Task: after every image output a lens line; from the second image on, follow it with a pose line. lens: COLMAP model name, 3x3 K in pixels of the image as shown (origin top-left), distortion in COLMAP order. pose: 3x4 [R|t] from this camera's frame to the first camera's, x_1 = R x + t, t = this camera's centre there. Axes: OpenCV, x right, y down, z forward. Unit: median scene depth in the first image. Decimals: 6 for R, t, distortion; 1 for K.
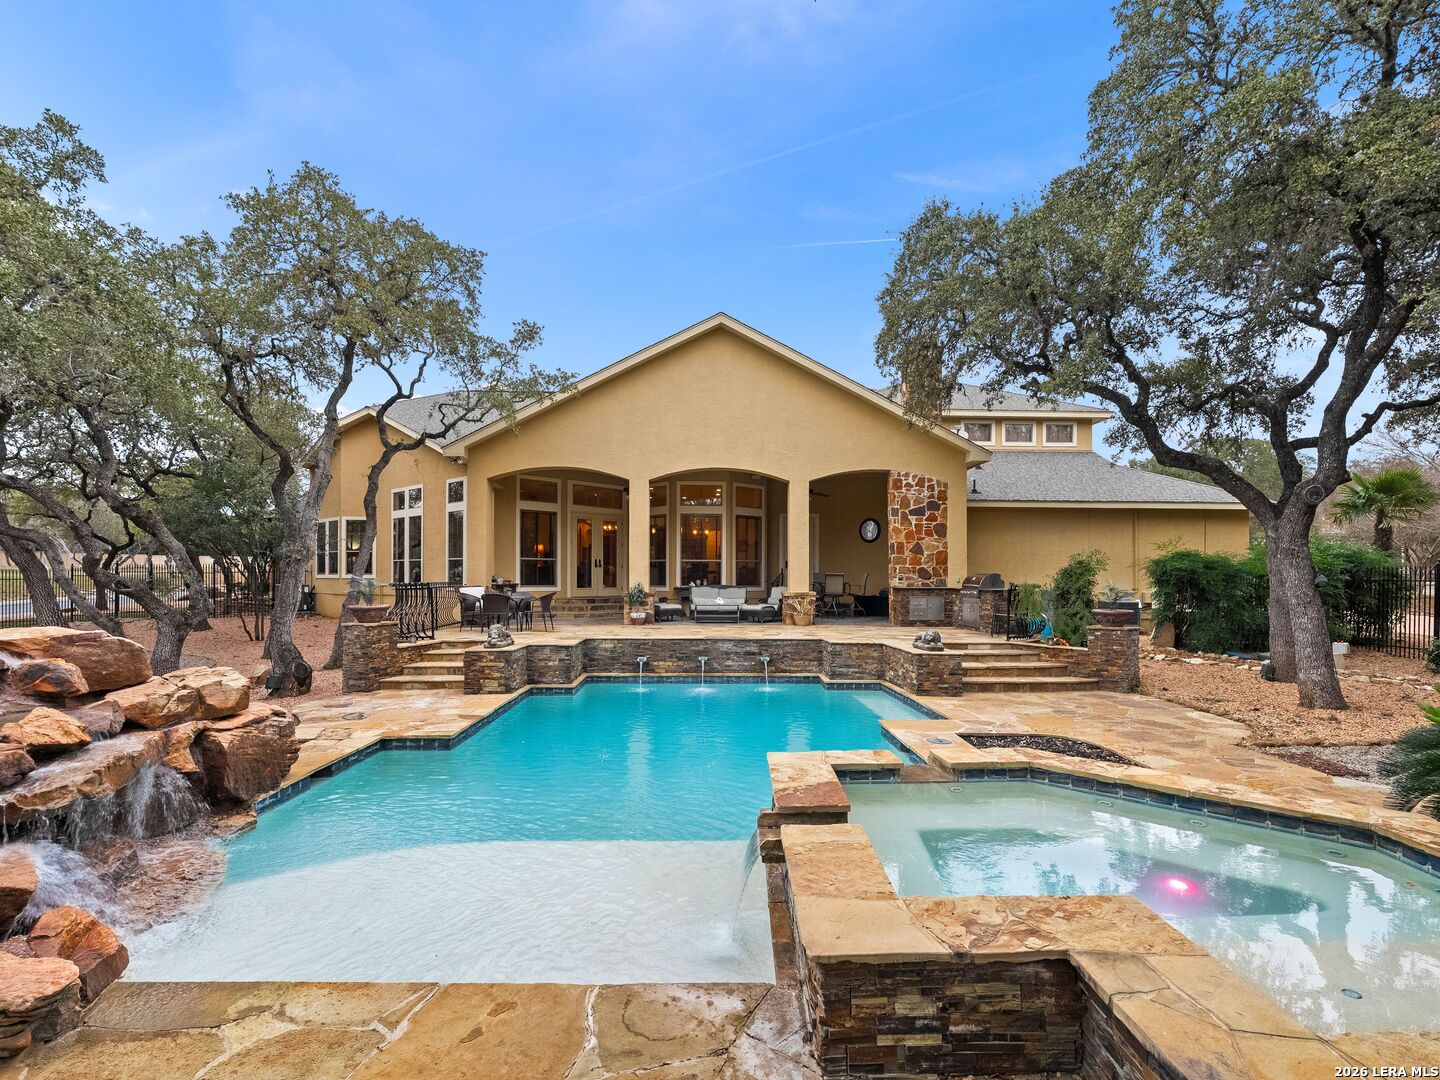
lens RADIAL K [[732.8, 0, 724.3], [0, 732.8, 570.5], [0, 0, 1]] dist [-0.011012, 0.001563]
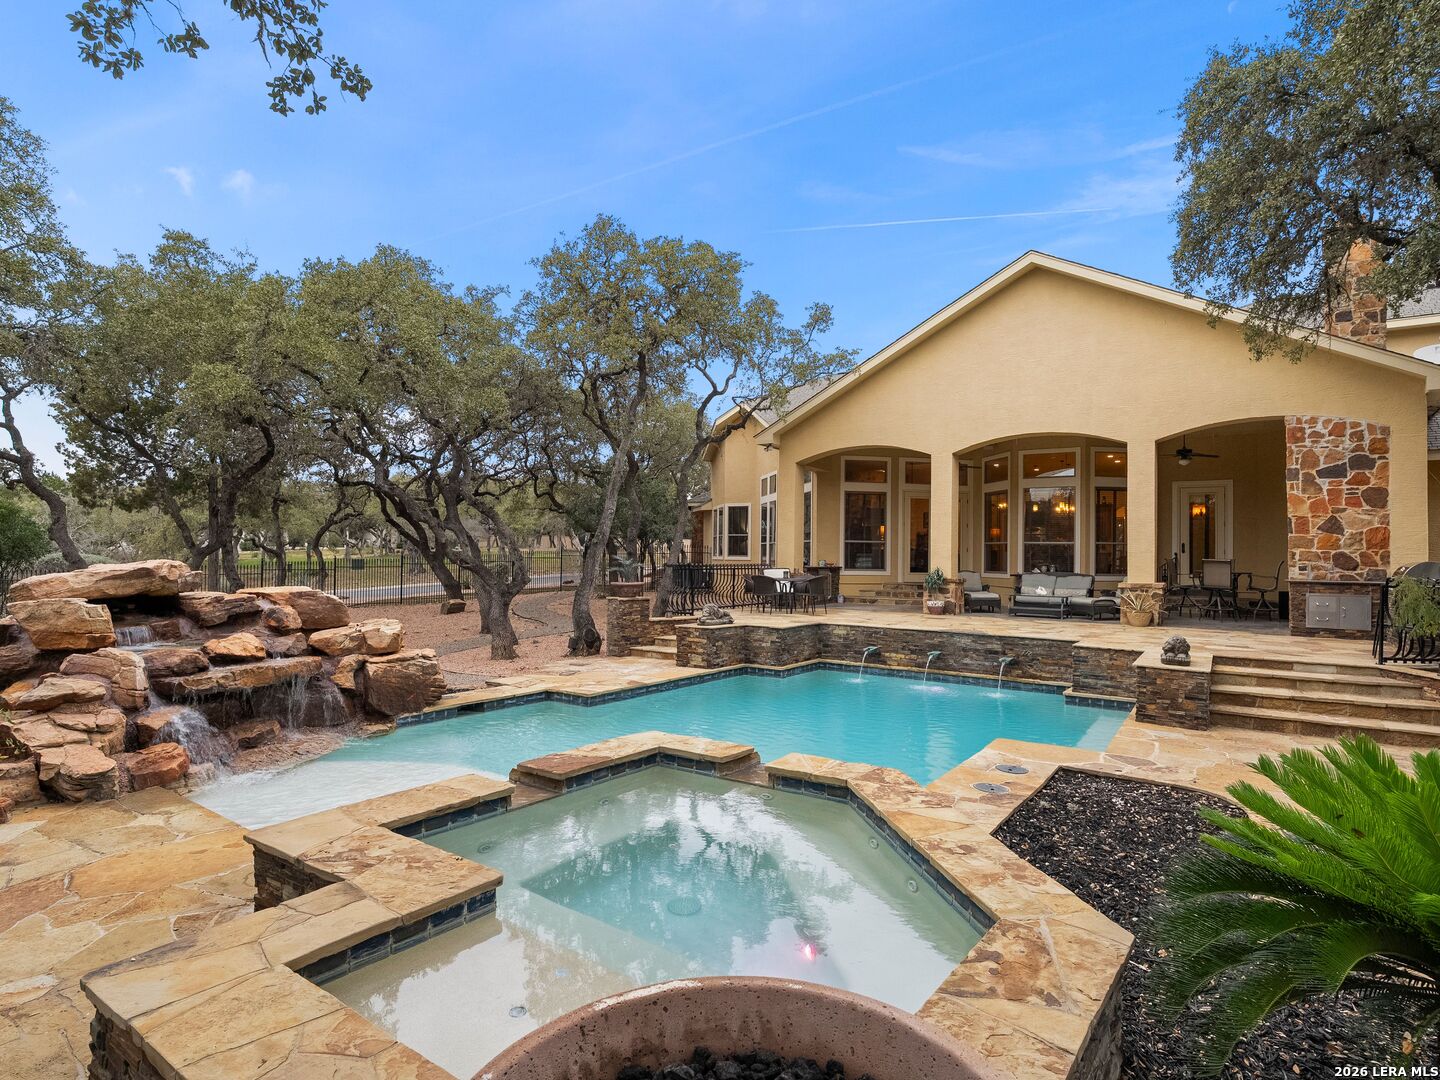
lens RADIAL K [[796.2, 0, 718.2], [0, 796.2, 541.1], [0, 0, 1]] dist [-0.005849, 0.000916]
pose [[0.800437, -0.003684, -0.599405, 0.251340], [-0.006256, 0.999875, -0.014499, -0.000285], [0.599384, 0.015356, 0.800314, 0.049794]]
